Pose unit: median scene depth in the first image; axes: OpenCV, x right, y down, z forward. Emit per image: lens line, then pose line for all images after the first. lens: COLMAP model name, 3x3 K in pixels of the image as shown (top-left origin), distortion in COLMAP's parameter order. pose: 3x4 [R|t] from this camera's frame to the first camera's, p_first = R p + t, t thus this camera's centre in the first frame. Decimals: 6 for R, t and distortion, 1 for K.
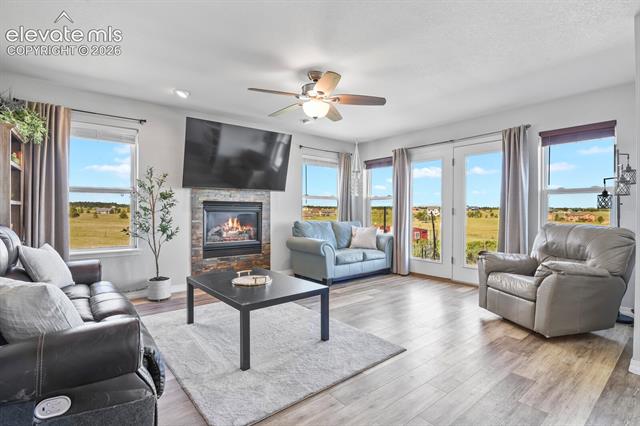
lens RADIAL K [[310.2, 0, 325.3], [0, 310.2, 211.2], [0, 0, 1]] dist [-0.012169, -0.005425]
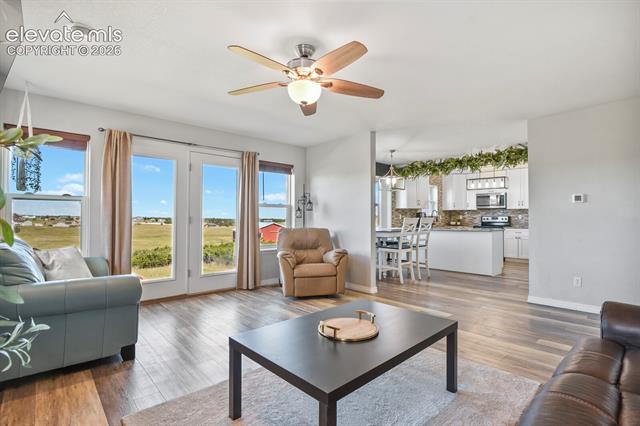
lens RADIAL K [[310.2, 0, 320.4], [0, 310.2, 213.1], [0, 0, 1]] dist [-0.012169, -0.005425]
pose [[-0.048447, 0.015871, 0.998700, -0.522028], [0.006820, 0.999856, -0.015559, -0.005084], [-0.998802, 0.006057, -0.048548, 0.656686]]
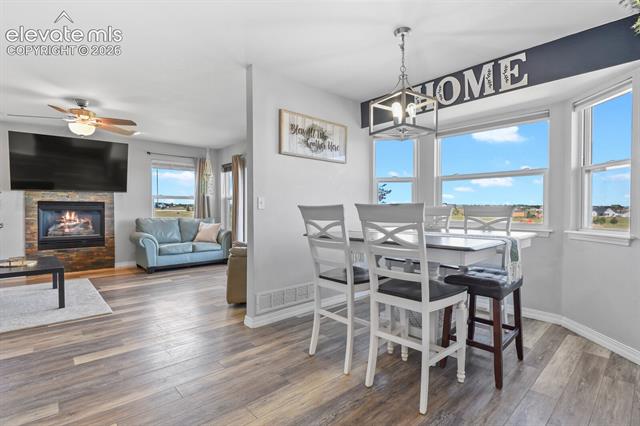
lens RADIAL K [[310.2, 0, 321.6], [0, 310.2, 212.7], [0, 0, 1]] dist [-0.012169, -0.005425]
pose [[0.998475, -0.001126, 0.055188, 0.557051], [0.000429, 0.999920, 0.012642, -0.003391], [-0.055198, -0.012600, 0.998396, -0.192353]]
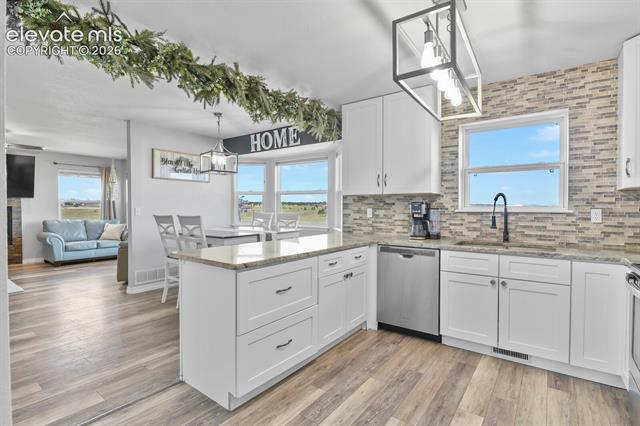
lens RADIAL K [[310.2, 0, 322.9], [0, 310.2, 213.7], [0, 0, 1]] dist [-0.012169, -0.005425]
pose [[0.967542, -0.003296, 0.252688, 0.777675], [-0.002497, 0.999741, 0.022601, -0.031411], [-0.252697, -0.022498, 0.967284, -0.611651]]
